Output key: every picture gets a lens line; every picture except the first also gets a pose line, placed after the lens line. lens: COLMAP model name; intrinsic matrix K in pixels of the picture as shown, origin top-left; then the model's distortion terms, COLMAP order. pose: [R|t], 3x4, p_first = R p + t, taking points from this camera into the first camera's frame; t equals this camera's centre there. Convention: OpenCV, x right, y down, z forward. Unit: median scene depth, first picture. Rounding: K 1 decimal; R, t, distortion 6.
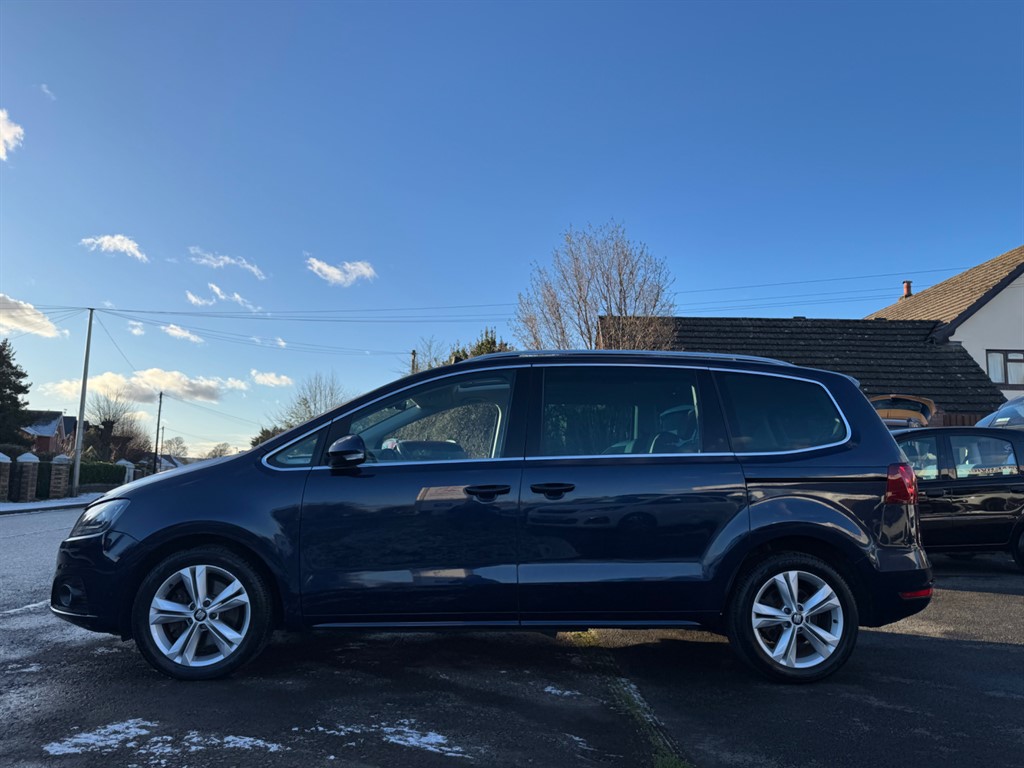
lens RADIAL K [[716.7, 0, 519.8], [0, 716.7, 390.3], [0, 0, 1]] dist [0.027474, -0.035948]
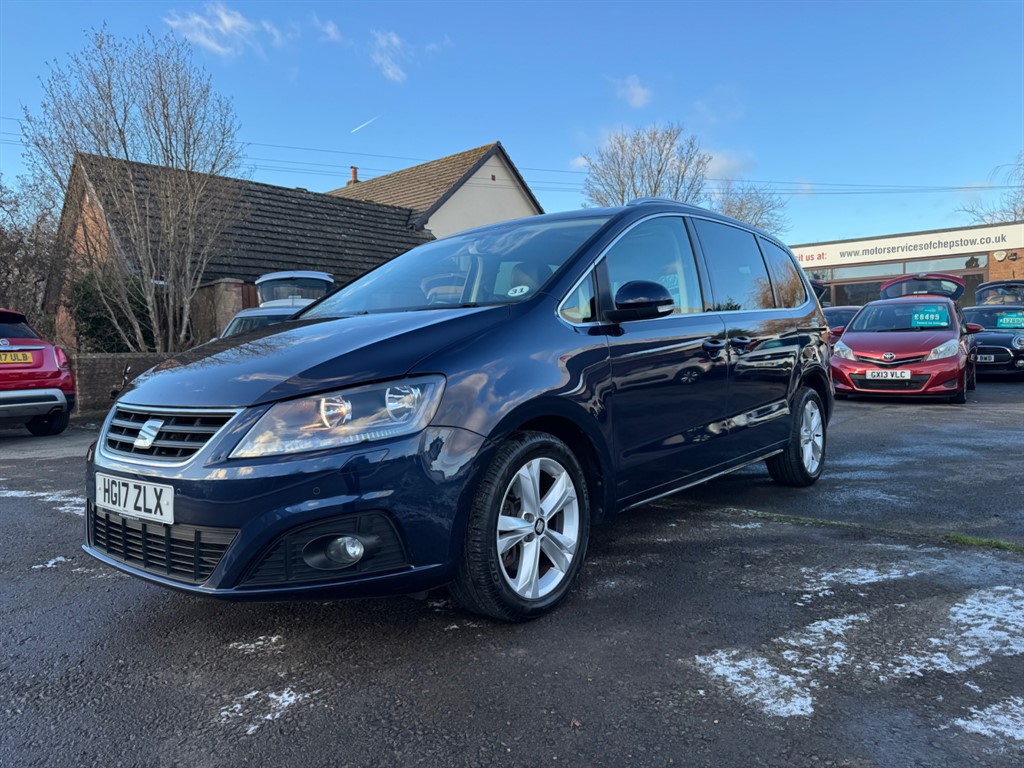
lens RADIAL K [[716.7, 0, 516.9], [0, 716.7, 380.6], [0, 0, 1]] dist [0.027474, -0.035948]
pose [[0.681034, -0.064518, 0.729404, -0.164621], [-0.050500, 0.989601, 0.134684, 0.012923], [-0.730509, -0.128559, 0.670693, 0.096169]]
